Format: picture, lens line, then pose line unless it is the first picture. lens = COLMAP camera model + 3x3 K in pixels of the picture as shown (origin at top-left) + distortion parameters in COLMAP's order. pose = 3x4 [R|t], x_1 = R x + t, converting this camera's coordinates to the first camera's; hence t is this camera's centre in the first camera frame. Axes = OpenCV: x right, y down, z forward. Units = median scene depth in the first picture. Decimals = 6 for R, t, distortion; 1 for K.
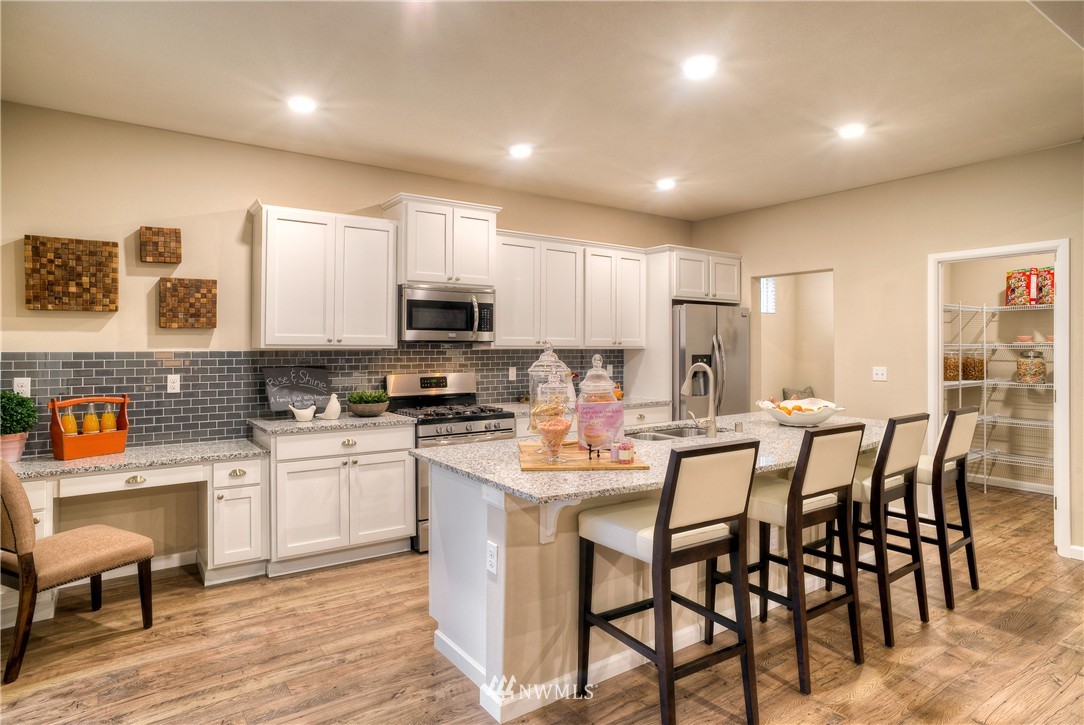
lens RADIAL K [[630.0, 0, 544.1], [0, 630.0, 332.9], [0, 0, 1]] dist [-0.048790, 0.039878]
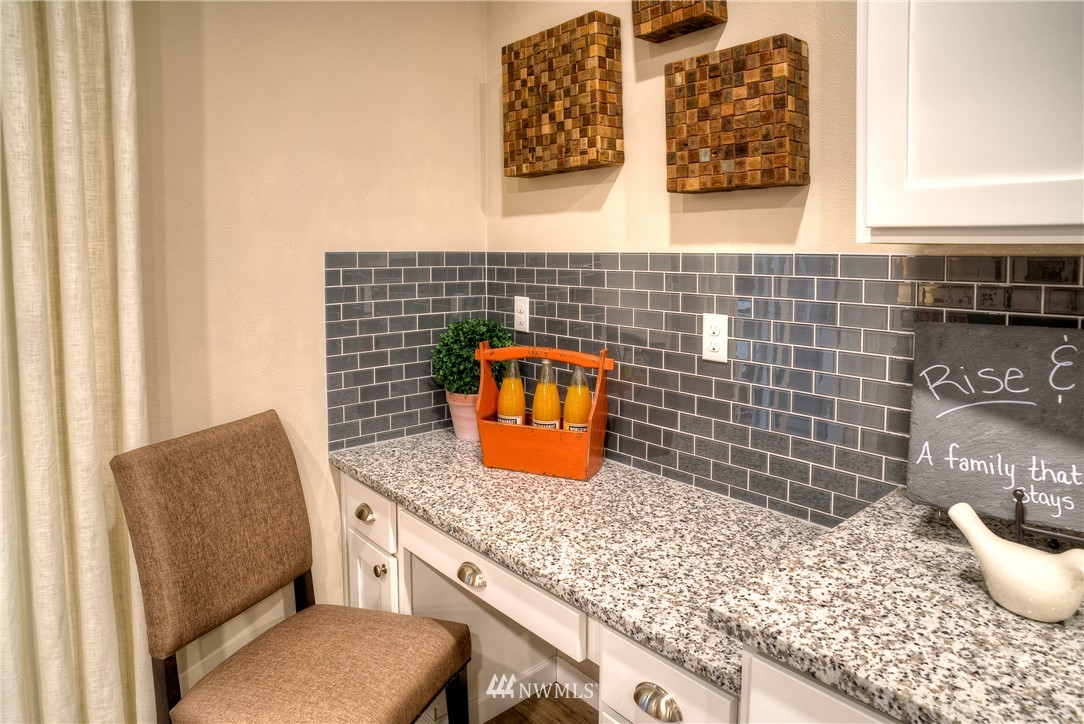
lens RADIAL K [[632.0, 0, 561.3], [0, 632.0, 255.9], [0, 0, 1]] dist [-0.074229, 0.000906]
pose [[0.143140, 0.019362, -0.989513, -0.234595], [0.032865, 0.999164, 0.024305, 0.019649], [0.989157, -0.035999, 0.142384, 0.884544]]
